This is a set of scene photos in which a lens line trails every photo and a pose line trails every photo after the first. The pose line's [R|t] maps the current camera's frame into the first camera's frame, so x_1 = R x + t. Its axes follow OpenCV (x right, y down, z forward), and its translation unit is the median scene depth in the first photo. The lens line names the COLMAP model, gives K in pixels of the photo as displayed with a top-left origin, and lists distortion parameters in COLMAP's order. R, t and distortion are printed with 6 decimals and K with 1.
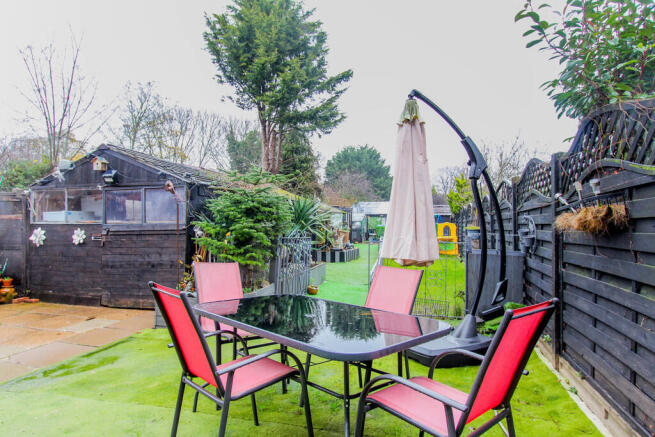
lens RADIAL K [[400.3, 0, 327.2], [0, 400.3, 219.7], [0, 0, 1]] dist [0.001797, 0.000229]
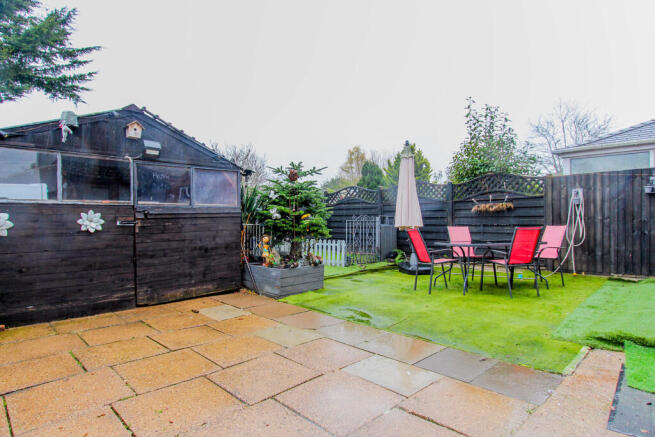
lens RADIAL K [[350.7, 0, 327.0], [0, 350.7, 219.4], [0, 0, 1]] dist [-0.001173, -0.000037]
pose [[0.484302, -0.005451, 0.874884, -1.002353], [-0.003374, 0.999962, 0.008098, 0.032460], [-0.874894, -0.006873, 0.484265, 0.326390]]
